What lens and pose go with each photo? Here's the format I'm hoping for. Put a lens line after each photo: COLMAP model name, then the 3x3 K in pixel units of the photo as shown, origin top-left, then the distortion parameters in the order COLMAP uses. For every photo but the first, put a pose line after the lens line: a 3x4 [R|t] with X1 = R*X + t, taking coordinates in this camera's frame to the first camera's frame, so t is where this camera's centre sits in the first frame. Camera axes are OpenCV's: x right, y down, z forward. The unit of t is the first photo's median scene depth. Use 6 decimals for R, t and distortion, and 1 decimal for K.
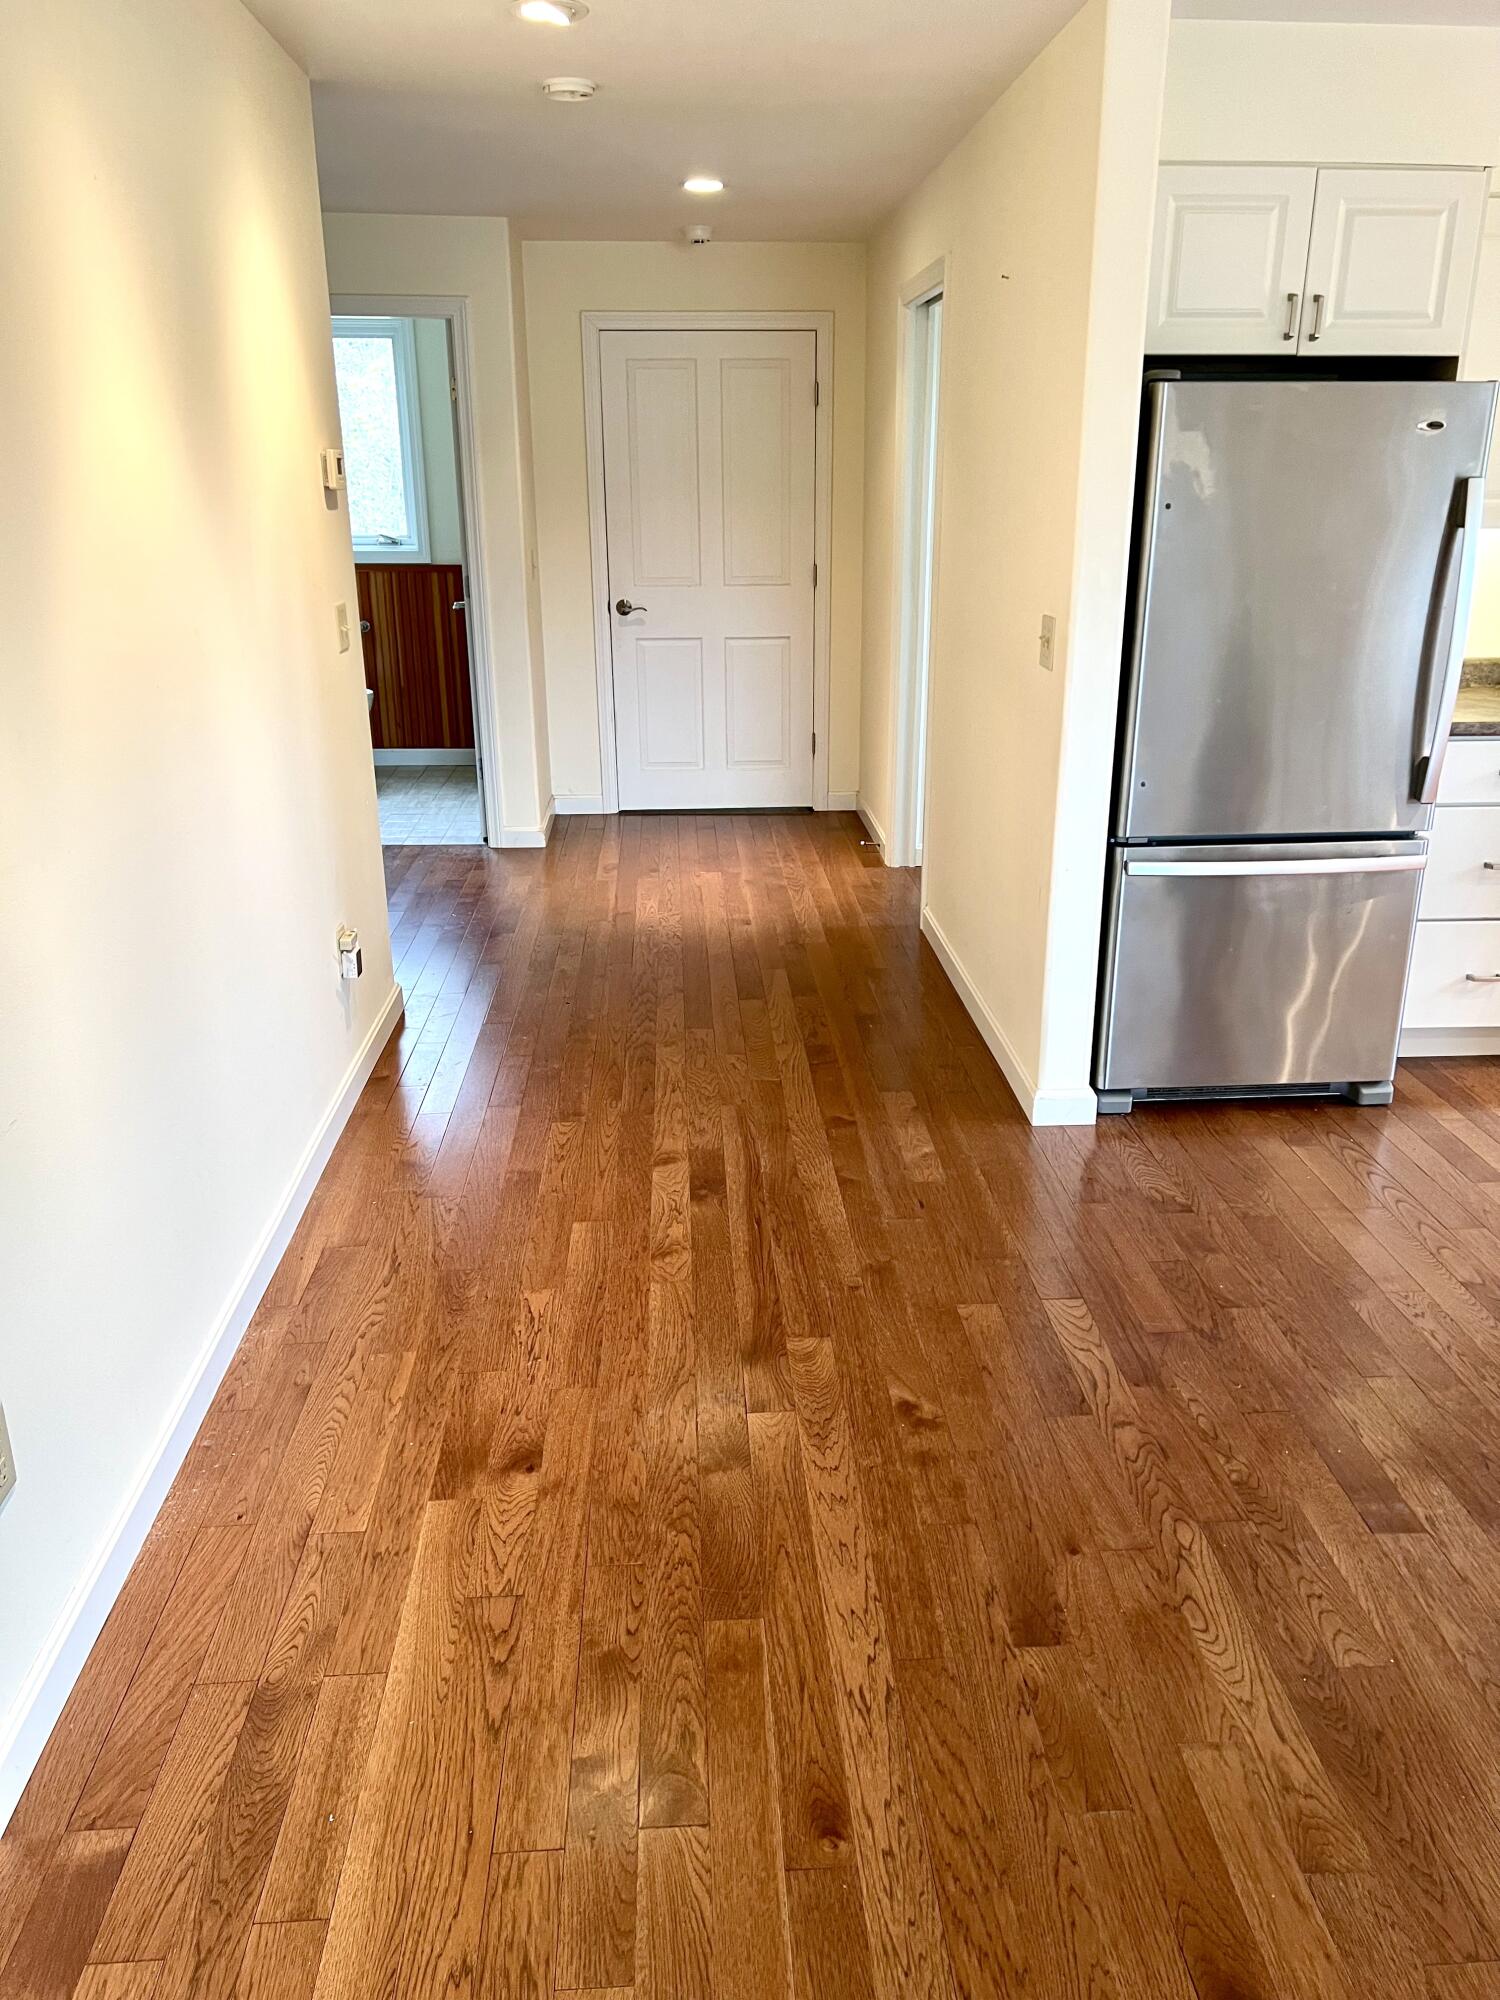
lens RADIAL K [[1477.3, 0, 768.0], [0, 1477.3, 989.3], [0, 0, 1]] dist [0.040410, -0.040834]
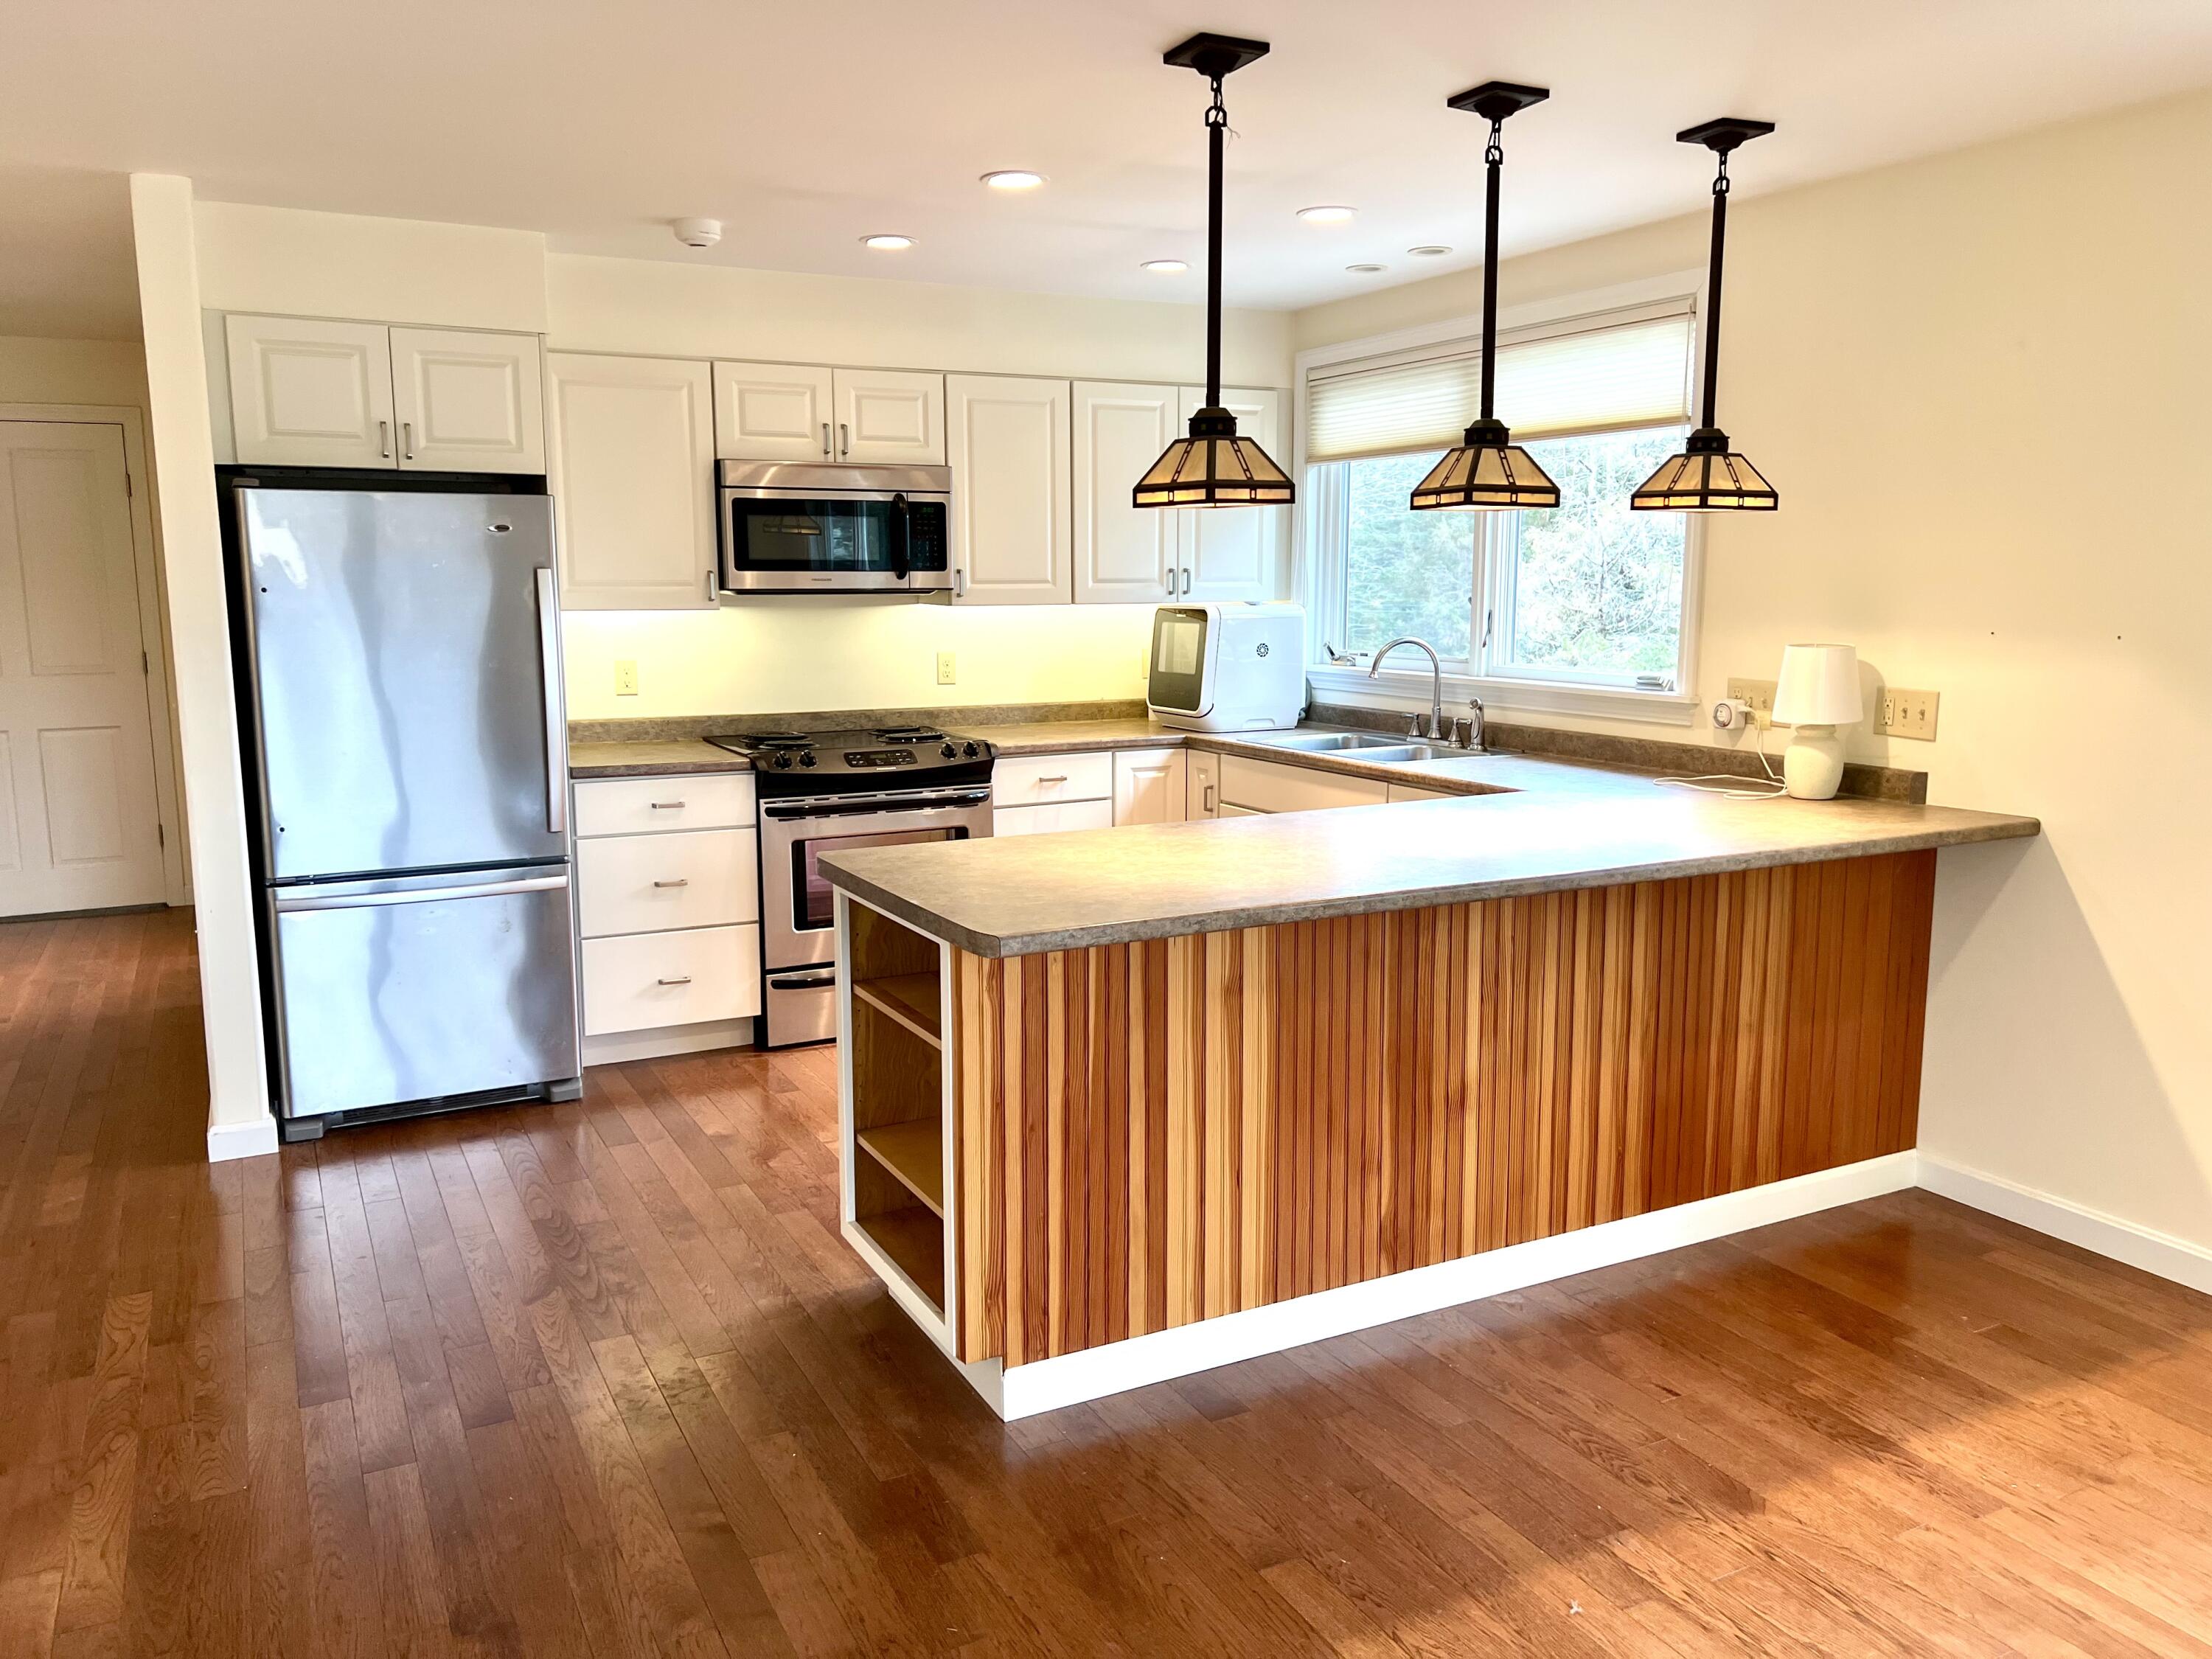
lens RADIAL K [[1633.9, 0, 1107.7], [0, 1633.9, 819.3], [0, 0, 1]] dist [0.040410, -0.040834]
pose [[0.912884, -0.060346, 0.403735, 0.333117], [0.131496, 0.979767, -0.150880, 0.125753], [-0.386461, 0.190825, 0.902349, -0.365765]]
